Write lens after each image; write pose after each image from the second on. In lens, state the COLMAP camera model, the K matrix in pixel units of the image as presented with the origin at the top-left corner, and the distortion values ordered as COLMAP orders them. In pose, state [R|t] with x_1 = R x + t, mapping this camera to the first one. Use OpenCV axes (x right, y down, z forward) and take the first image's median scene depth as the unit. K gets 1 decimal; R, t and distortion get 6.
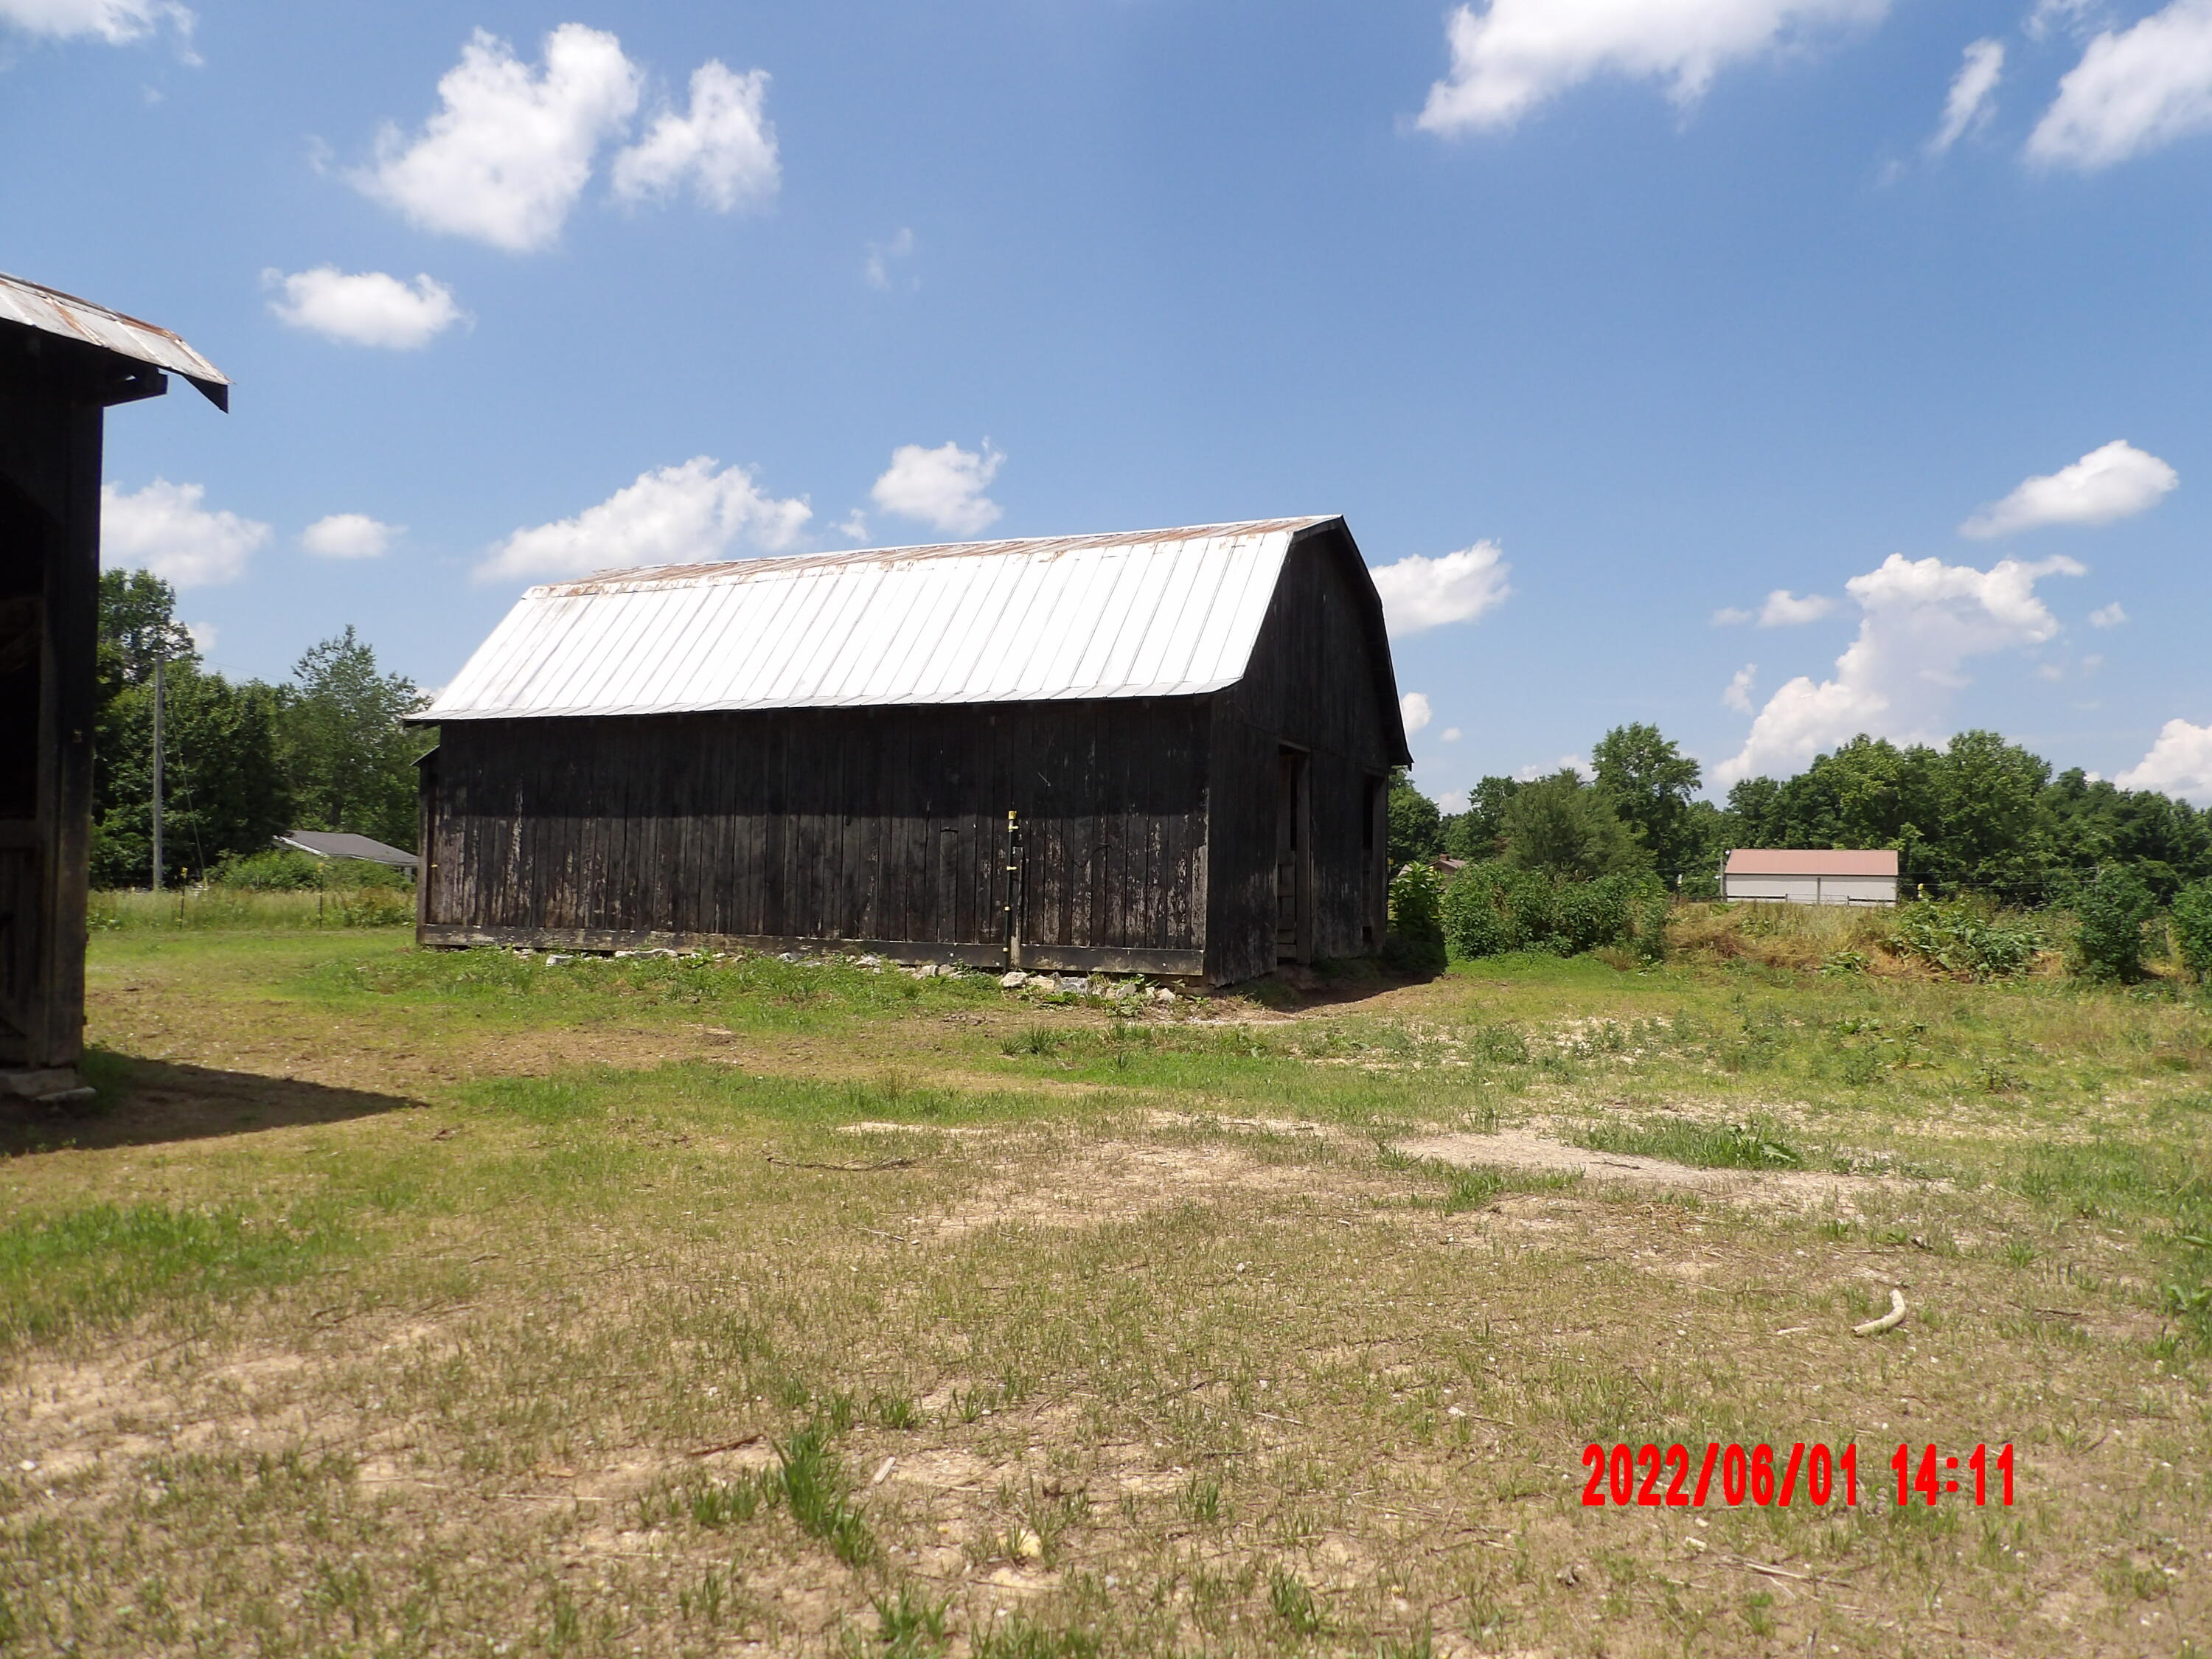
lens RADIAL K [[1630.5, 0, 1105.1], [0, 1630.5, 829.9], [0, 0, 1]] dist [0.002374, -0.002972]
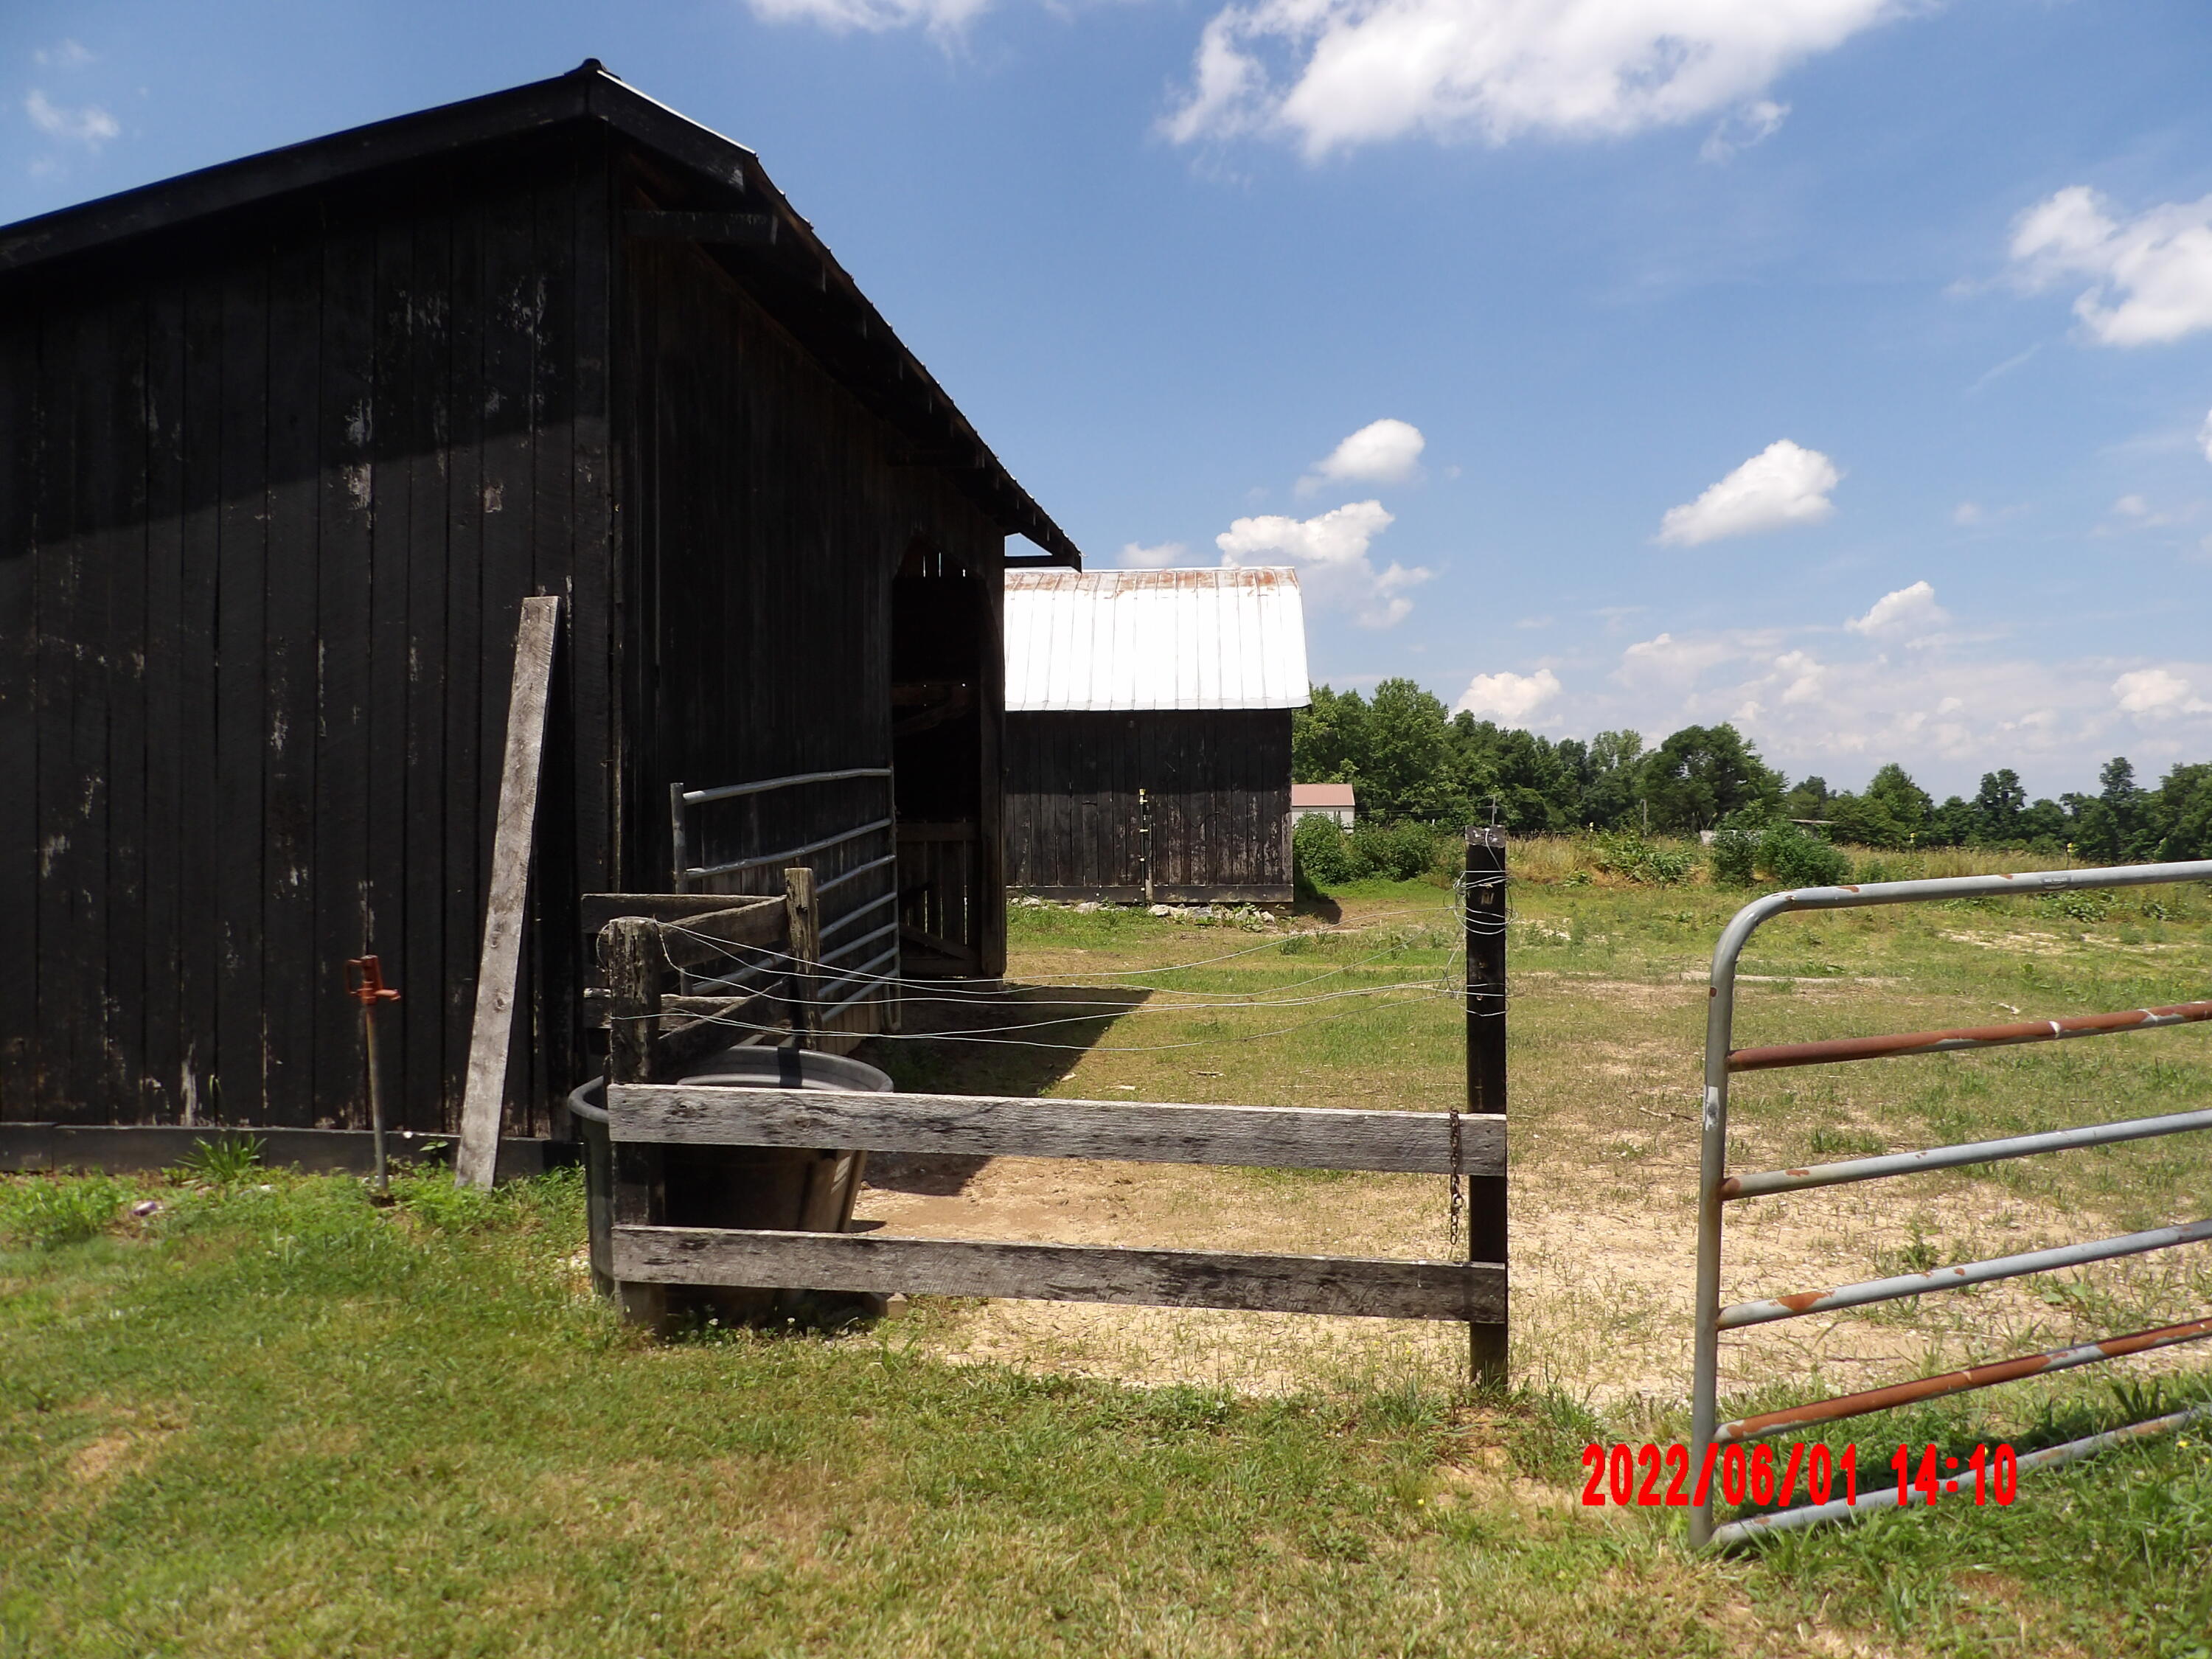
lens RADIAL K [[1630.5, 0, 1105.1], [0, 1630.5, 829.9], [0, 0, 1]] dist [0.002374, -0.002972]
pose [[0.942317, -0.024055, 0.333856, -0.415178], [0.010944, 0.999095, 0.041096, -0.025897], [-0.334543, -0.035072, 0.941728, -0.221270]]
